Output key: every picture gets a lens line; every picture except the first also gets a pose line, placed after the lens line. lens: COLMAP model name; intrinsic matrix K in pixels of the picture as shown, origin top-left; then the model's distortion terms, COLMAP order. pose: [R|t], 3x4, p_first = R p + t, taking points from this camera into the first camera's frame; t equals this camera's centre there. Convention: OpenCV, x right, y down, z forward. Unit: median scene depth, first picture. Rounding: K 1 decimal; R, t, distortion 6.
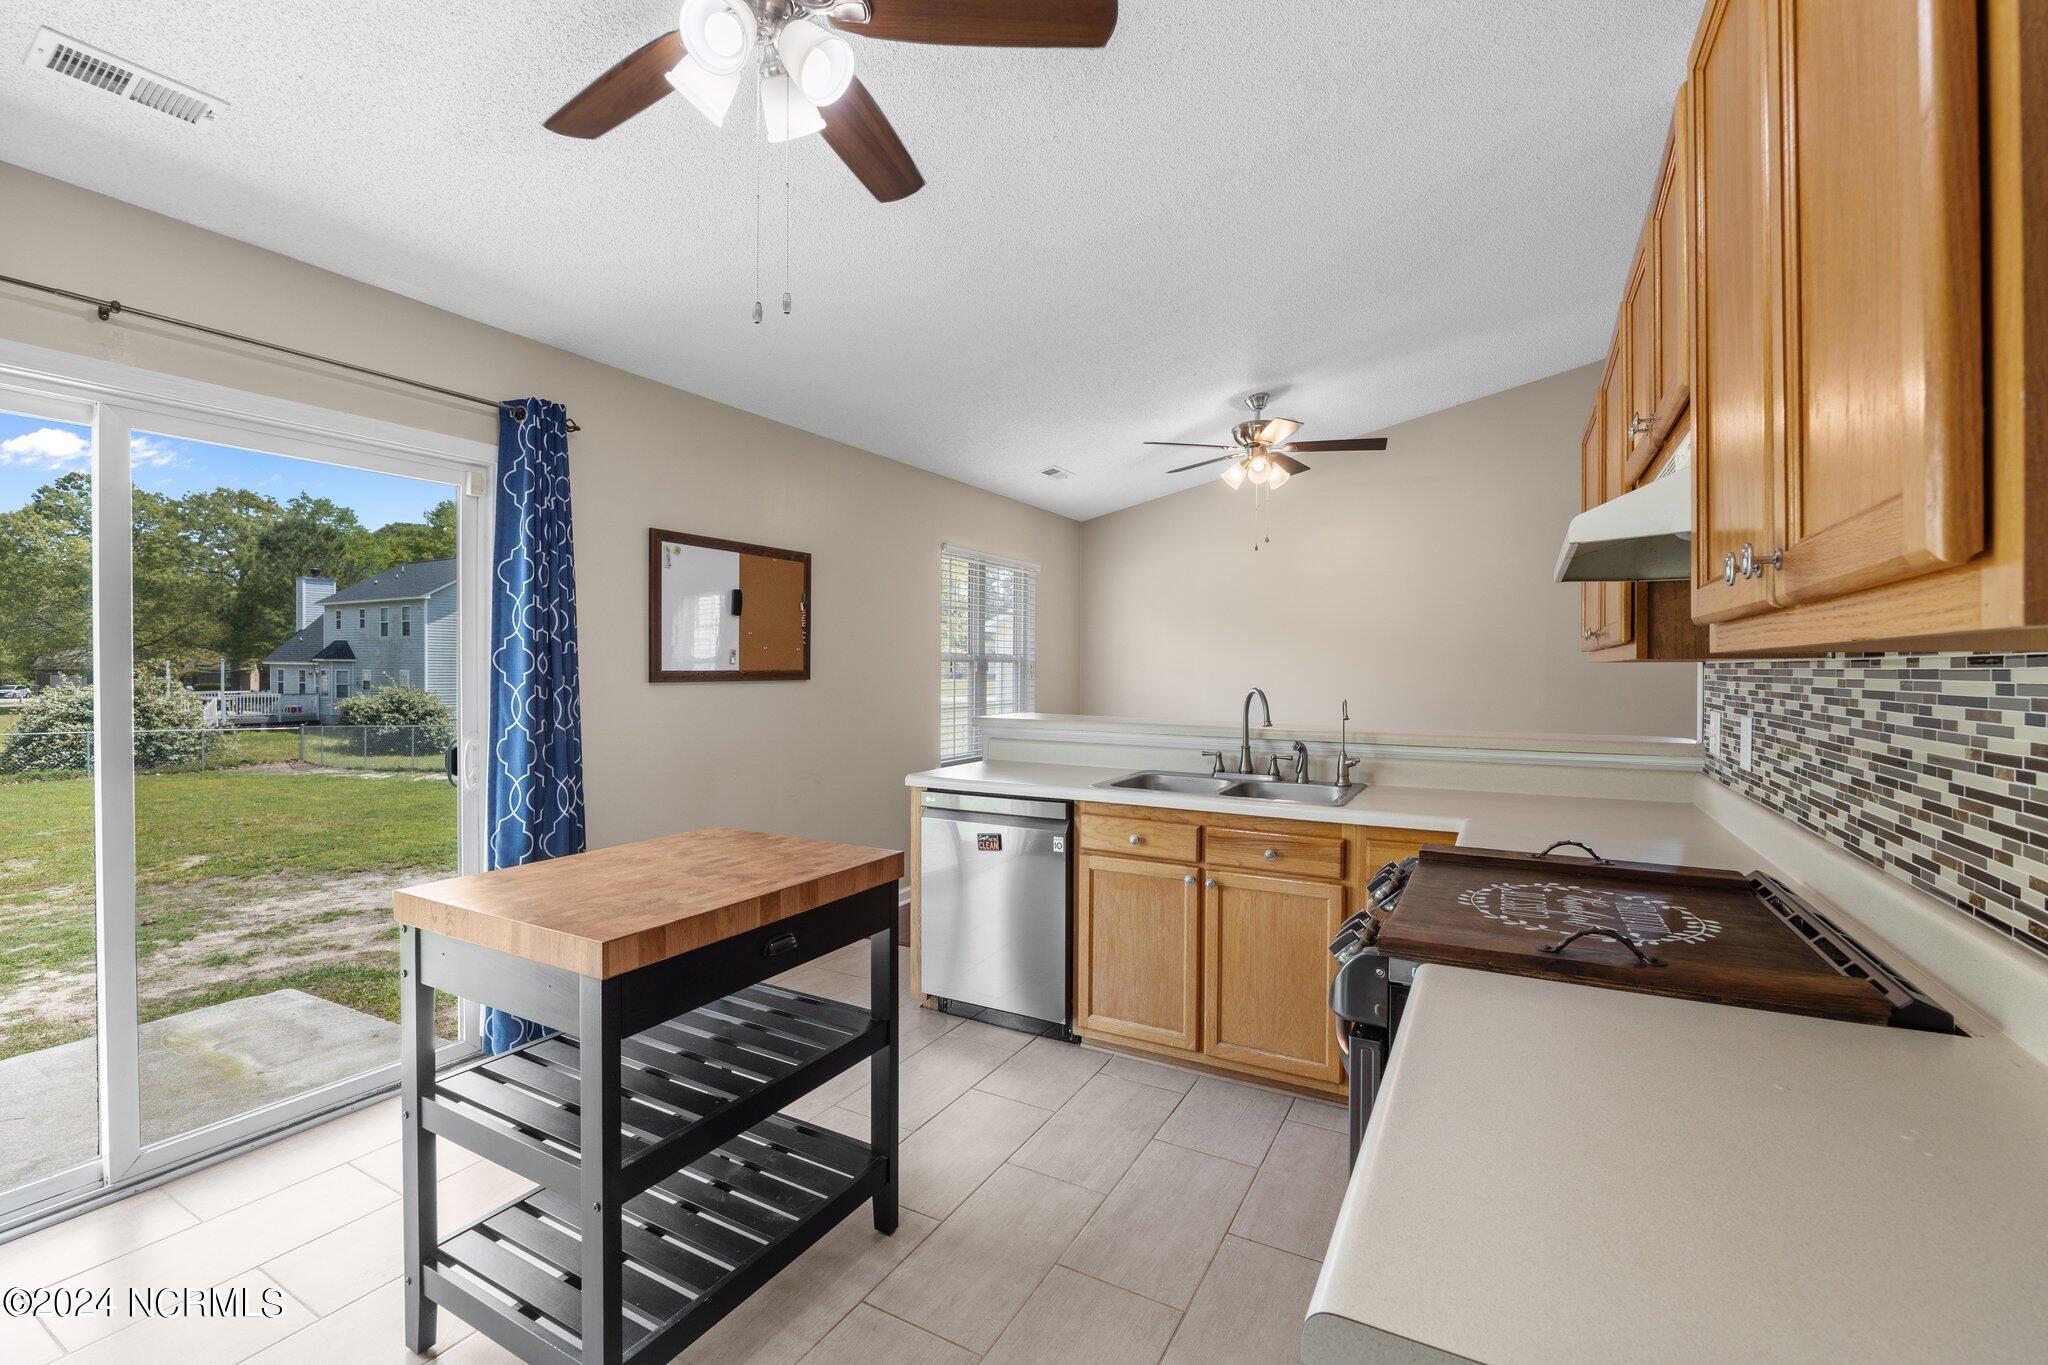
lens RADIAL K [[895.2, 0, 1023.0], [0, 895.2, 655.9], [0, 0, 1]] dist [-0.013184, 0.000018]
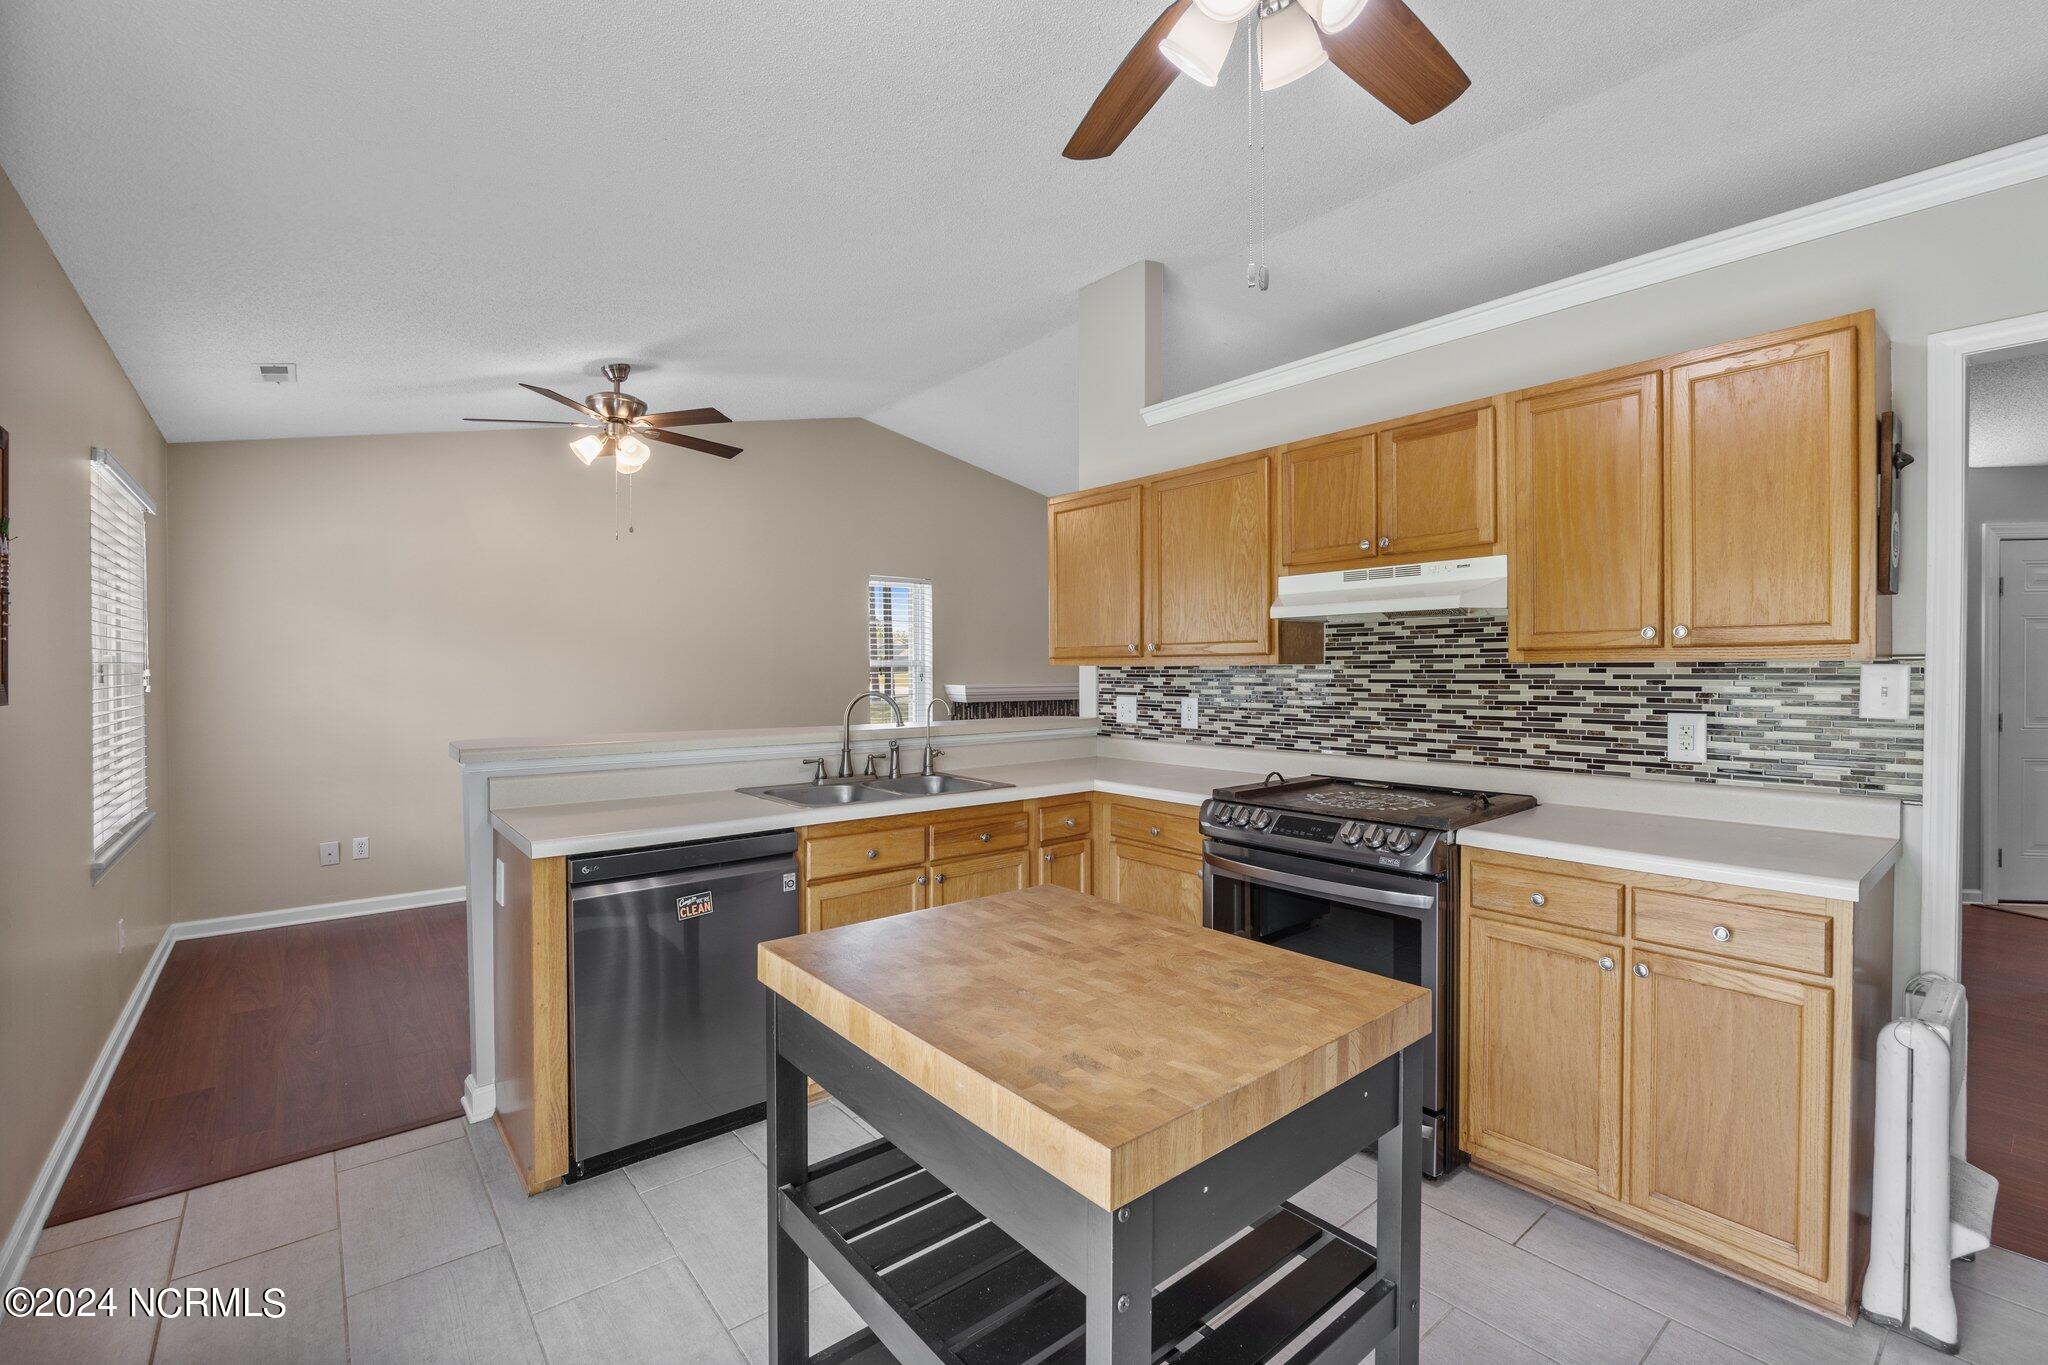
lens RADIAL K [[872.9, 0, 1024.0], [0, 872.9, 682.5], [0, 0, 1]] dist [-0.018555, -0.000161]
pose [[0.372139, -0.014243, 0.928068, -0.496350], [-0.001328, 0.999873, 0.015878, 0.009589], [-0.928176, -0.007141, 0.372073, 0.394577]]
